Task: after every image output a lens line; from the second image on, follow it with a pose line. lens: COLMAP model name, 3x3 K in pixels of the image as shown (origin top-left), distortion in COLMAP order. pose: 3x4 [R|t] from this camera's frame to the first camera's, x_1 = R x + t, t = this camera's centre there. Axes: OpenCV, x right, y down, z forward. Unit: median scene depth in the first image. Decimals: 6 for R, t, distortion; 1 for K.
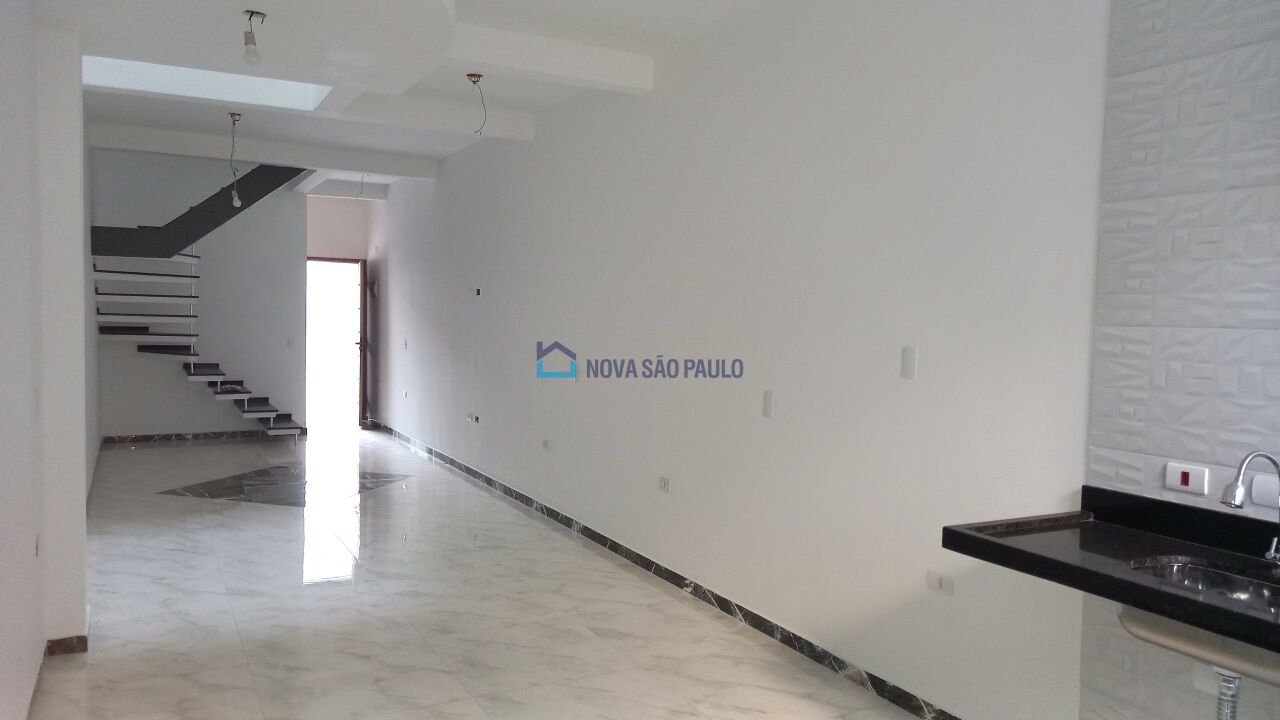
lens RADIAL K [[927.8, 0, 640.0], [0, 927.8, 360.0], [0, 0, 1]] dist [0.039508, -0.004070]
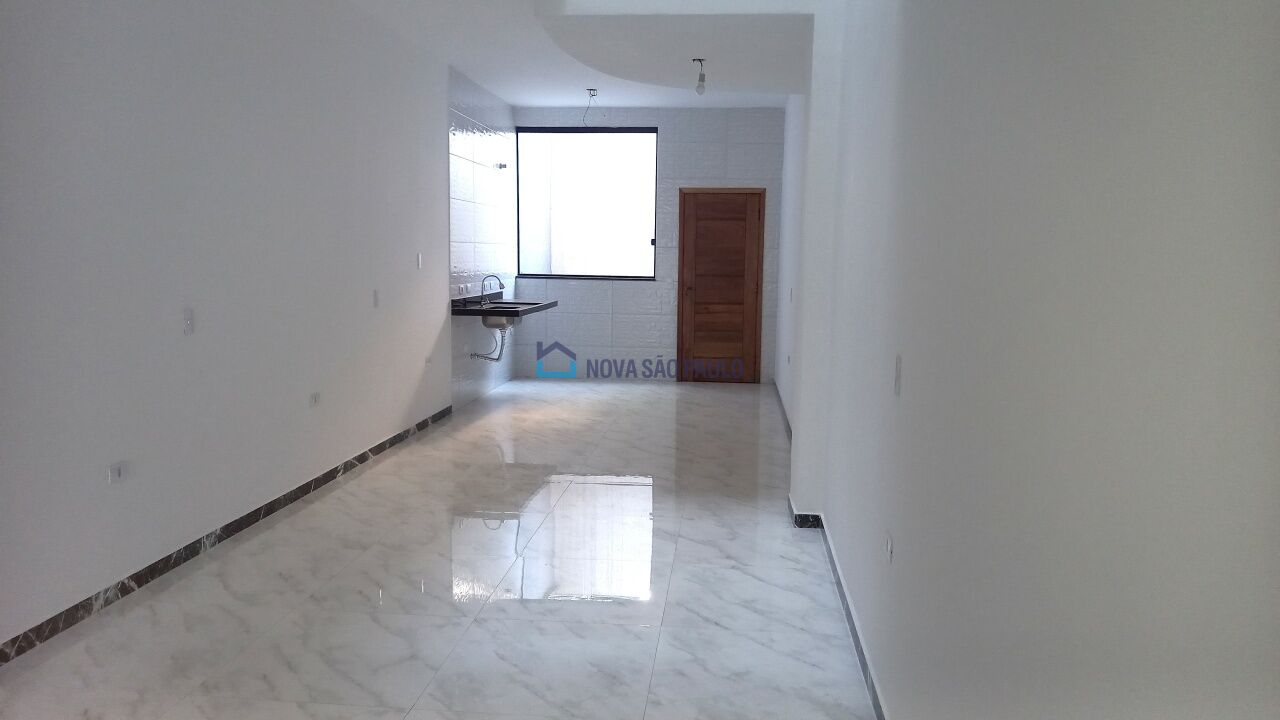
lens RADIAL K [[927.8, 0, 640.0], [0, 927.8, 360.0], [0, 0, 1]] dist [0.039508, -0.004070]
pose [[-0.829803, -0.098863, 0.549230, -0.543966], [-0.005133, 0.985493, 0.169636, -0.057703], [-0.558033, 0.137945, -0.818273, 1.056249]]
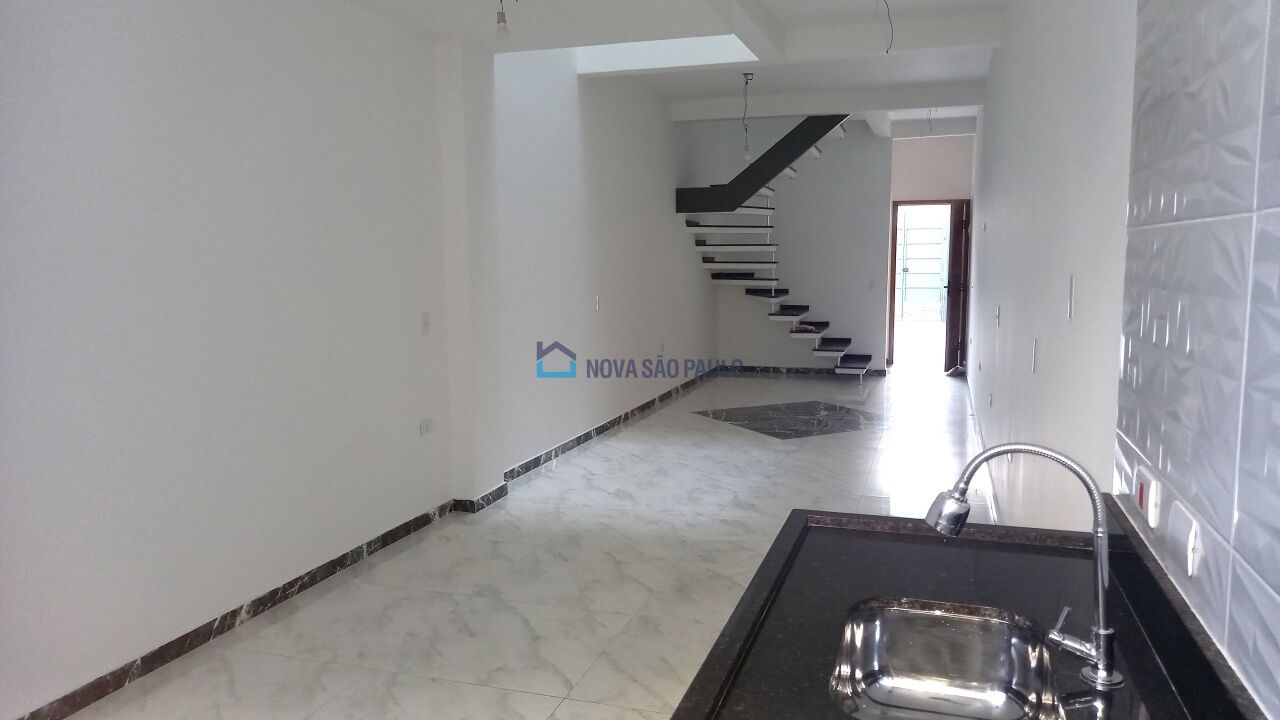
lens RADIAL K [[927.8, 0, 640.0], [0, 927.8, 360.0], [0, 0, 1]] dist [0.039508, -0.004070]
pose [[0.692750, 0.052553, -0.719261, 0.245962], [-0.013344, 0.998105, 0.060075, 0.005952], [0.721055, -0.032019, 0.692138, 0.129287]]
